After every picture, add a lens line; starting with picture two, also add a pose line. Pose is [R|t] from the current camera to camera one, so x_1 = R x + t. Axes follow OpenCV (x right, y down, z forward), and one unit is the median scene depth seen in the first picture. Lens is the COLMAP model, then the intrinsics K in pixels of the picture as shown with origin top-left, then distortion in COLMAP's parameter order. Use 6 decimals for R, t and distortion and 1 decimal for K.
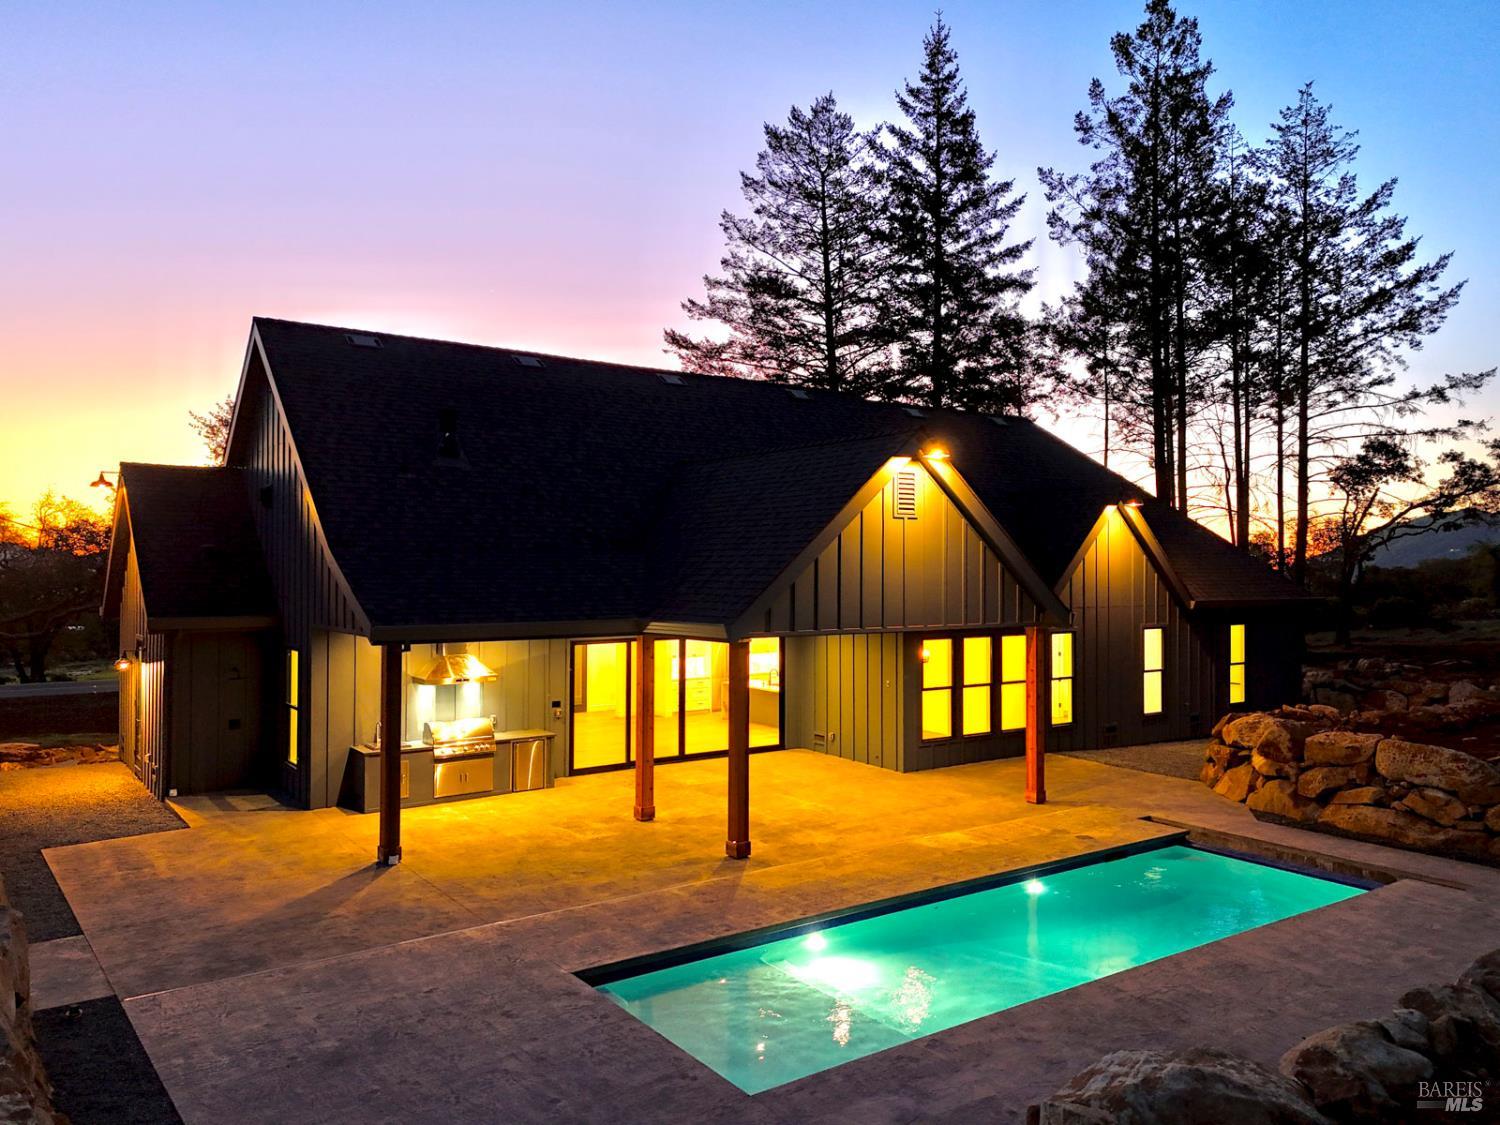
lens RADIAL K [[1101.1, 0, 745.6], [0, 1101.1, 557.9], [0, 0, 1]] dist [0.061701, -0.050372]
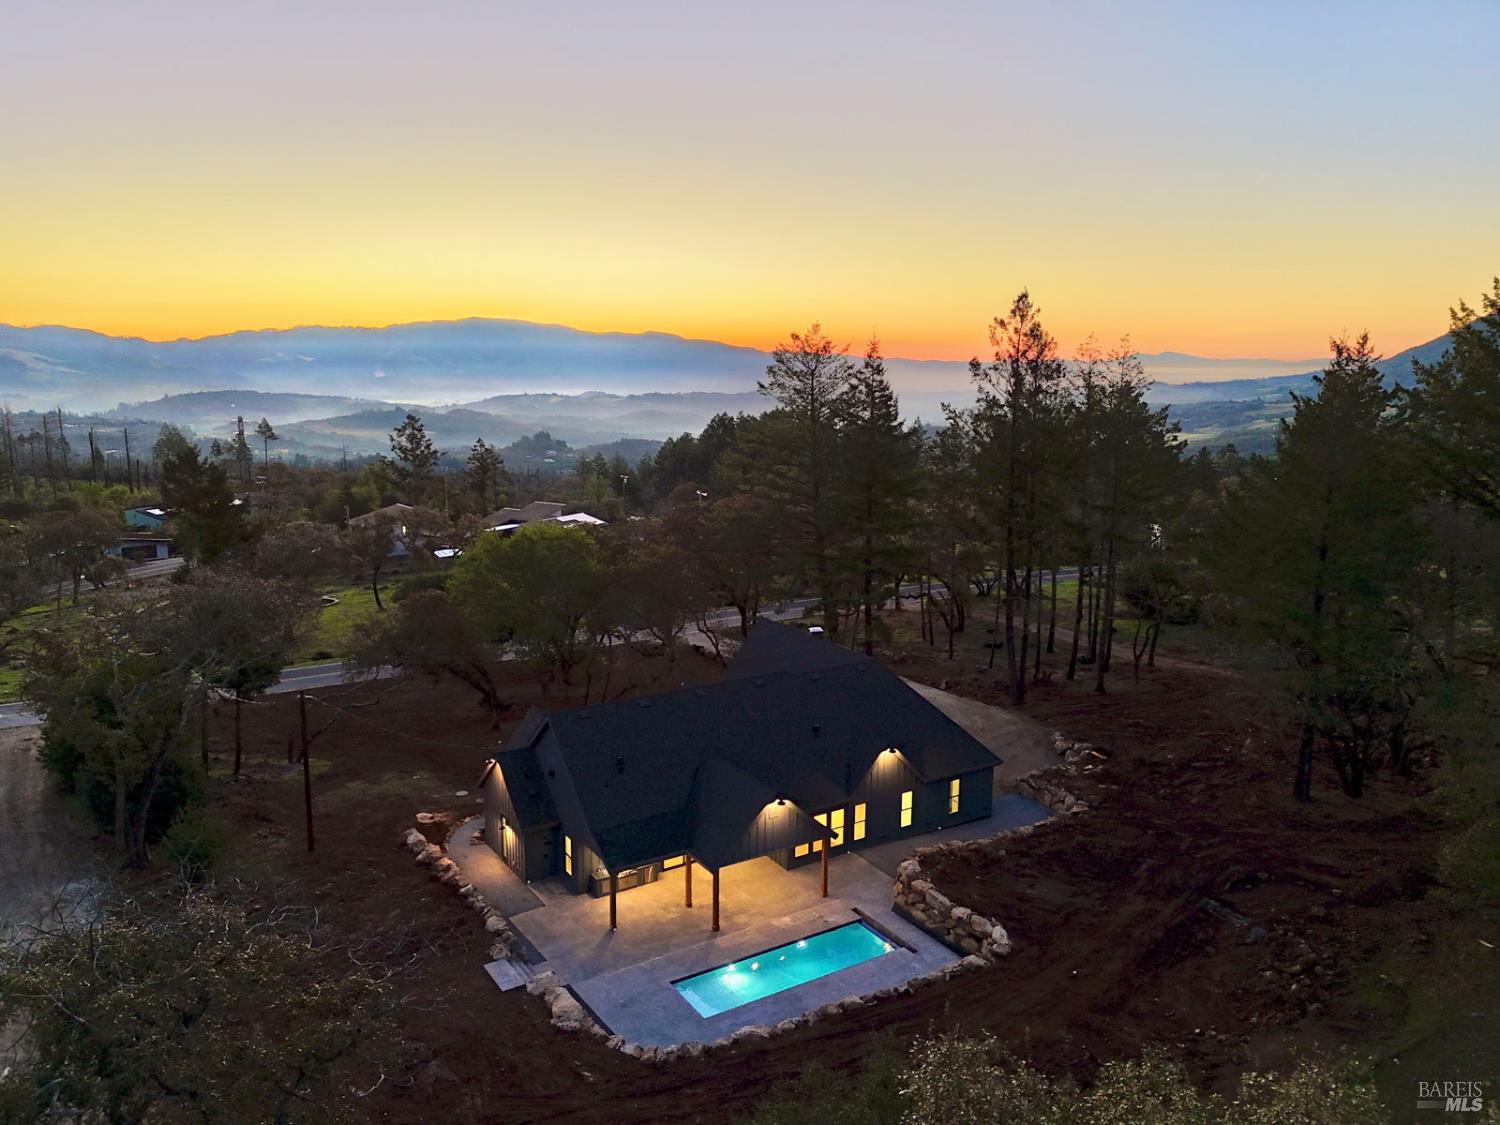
lens RADIAL K [[1101.1, 0, 746.9], [0, 1101.1, 561.3], [0, 0, 1]] dist [0.061701, -0.050372]
pose [[0.998306, 0.011528, -0.057036, 0.162255], [-0.000324, 0.981266, 0.192655, -0.899185], [0.058188, -0.192311, 0.979607, -1.262083]]
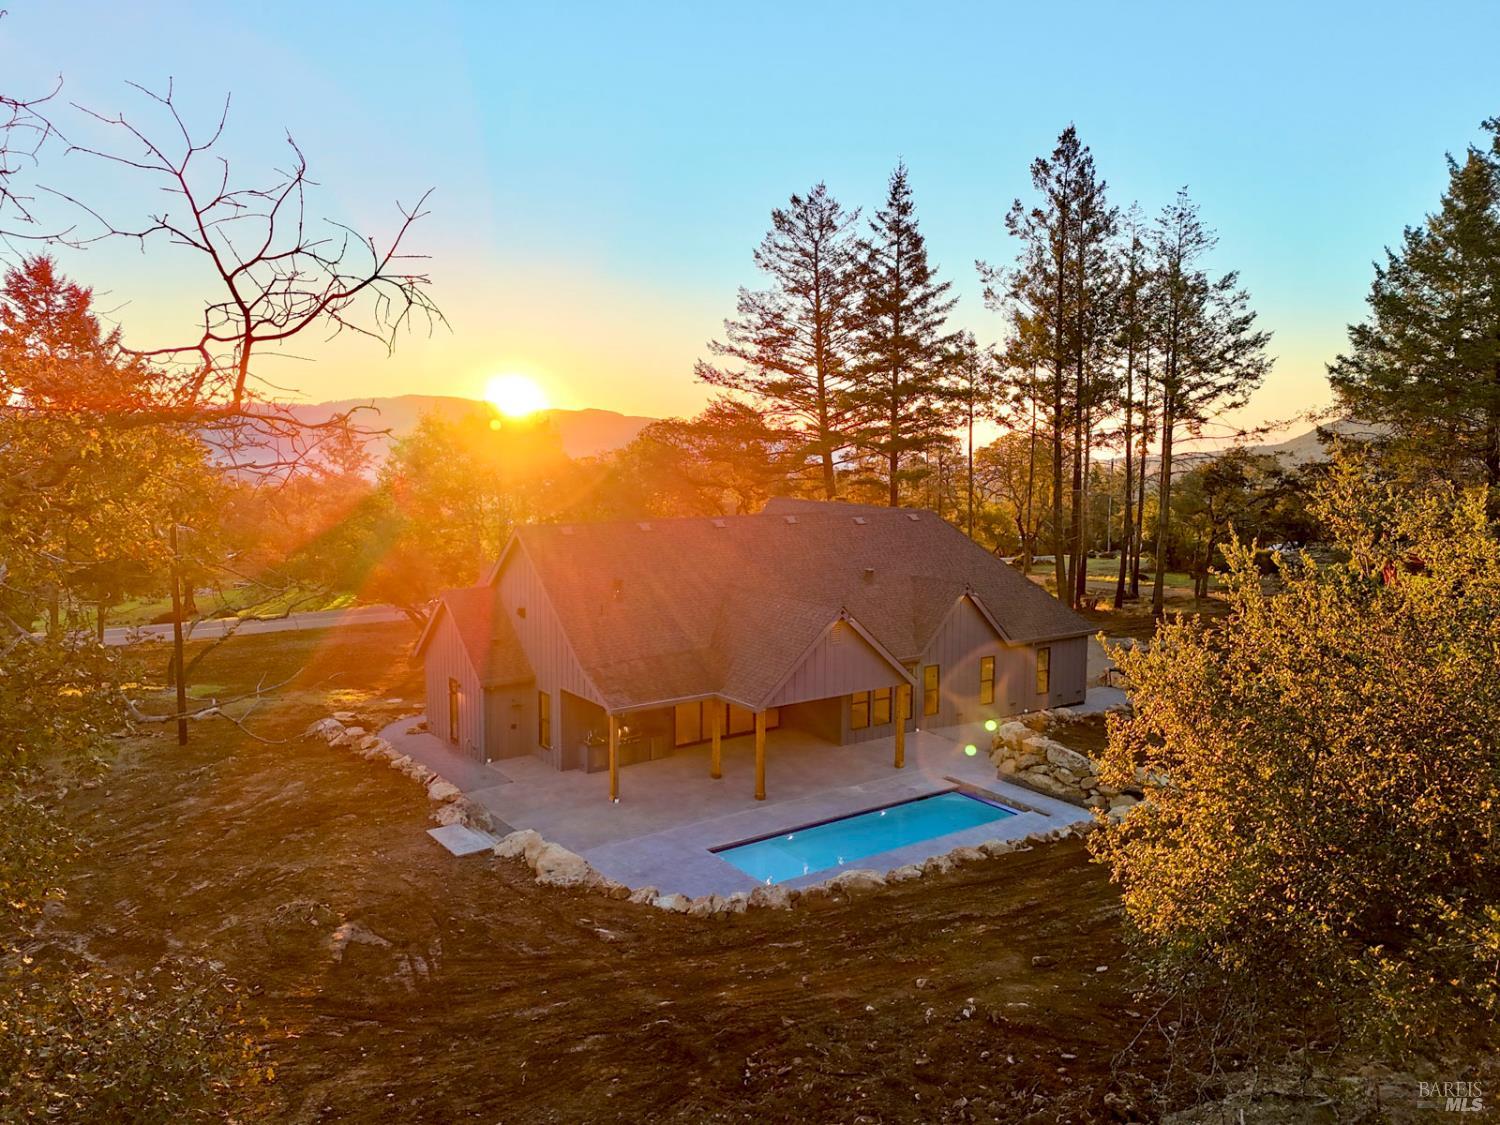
lens RADIAL K [[1101.1, 0, 744.2], [0, 1101.1, 557.0], [0, 0, 1]] dist [0.061701, -0.050372]
pose [[0.999989, 0.001767, -0.004331, -0.019523], [-0.001239, 0.992891, 0.119020, -0.320290], [0.004511, -0.119013, 0.992882, -0.780236]]
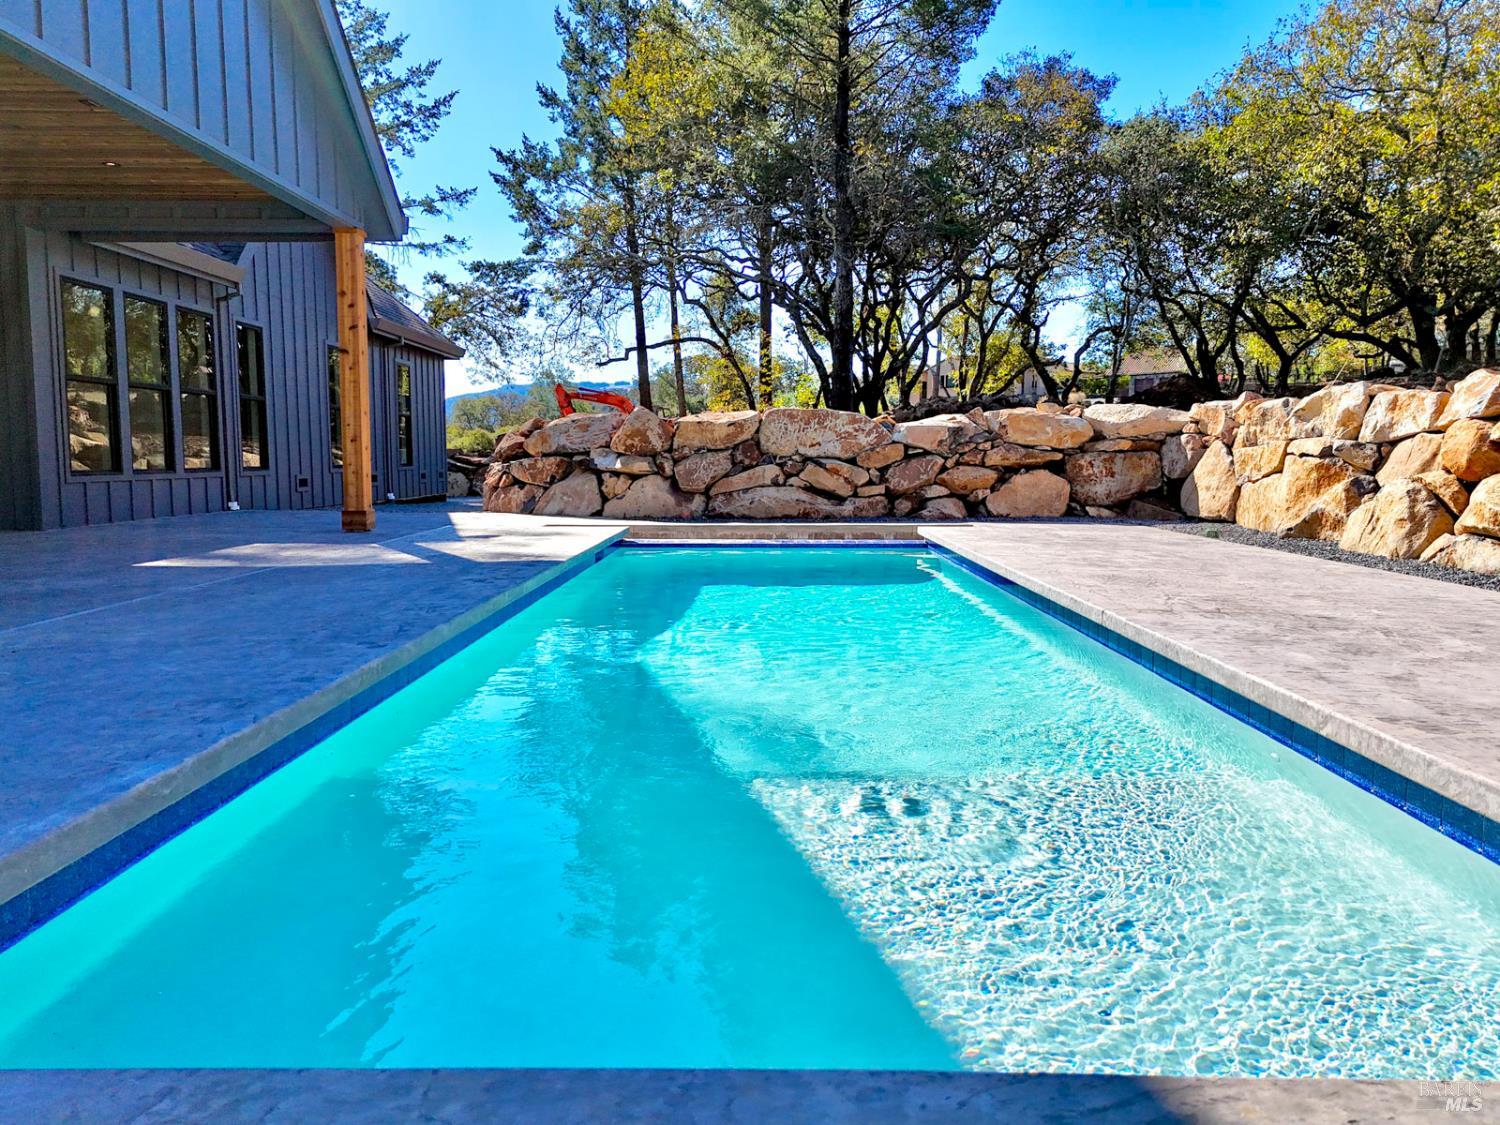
lens RADIAL K [[1101.1, 0, 774.9], [0, 1101.1, 537.9], [0, 0, 1]] dist [0.061701, -0.050372]
pose [[0.563814, -0.063921, 0.823424, -0.082601], [-0.007444, 0.996567, 0.082458, 0.129629], [-0.825868, -0.052620, 0.561403, 0.357988]]
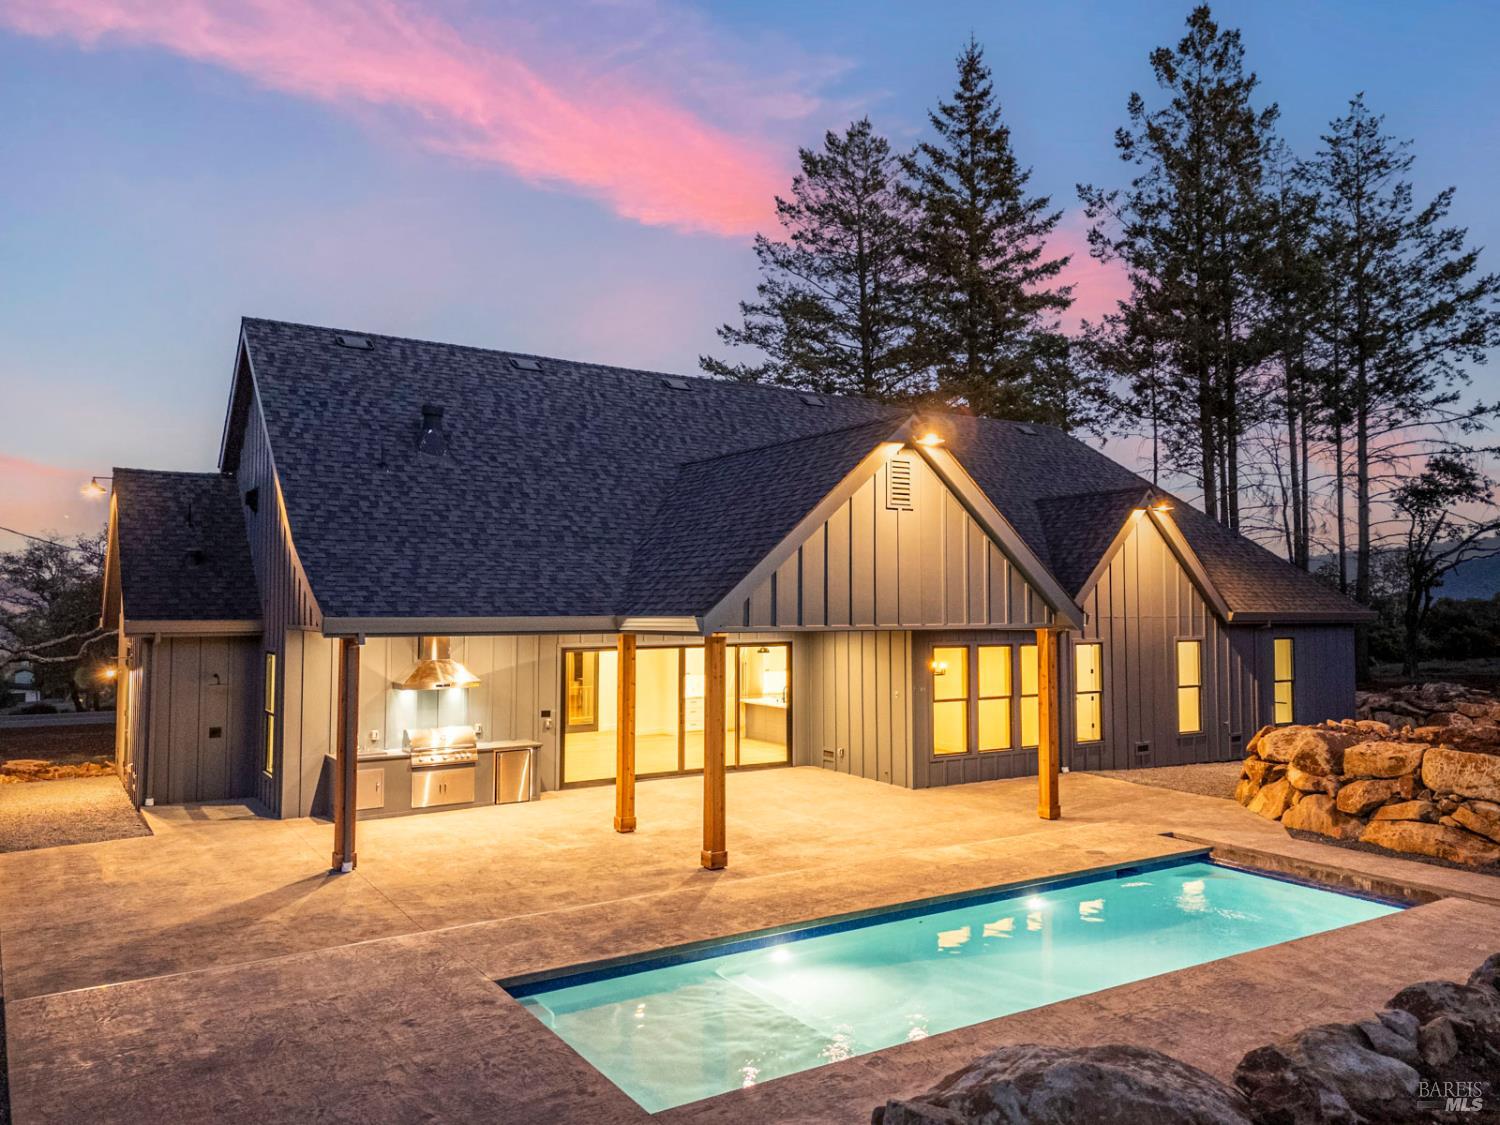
lens RADIAL K [[1101.1, 0, 746.9], [0, 1101.1, 556.8], [0, 0, 1]] dist [0.061701, -0.050372]
pose [[0.998734, -0.004198, -0.050129, 0.042136], [0.002353, 0.999320, -0.036793, 0.026465], [0.050249, 0.036629, 0.998065, 0.039009]]
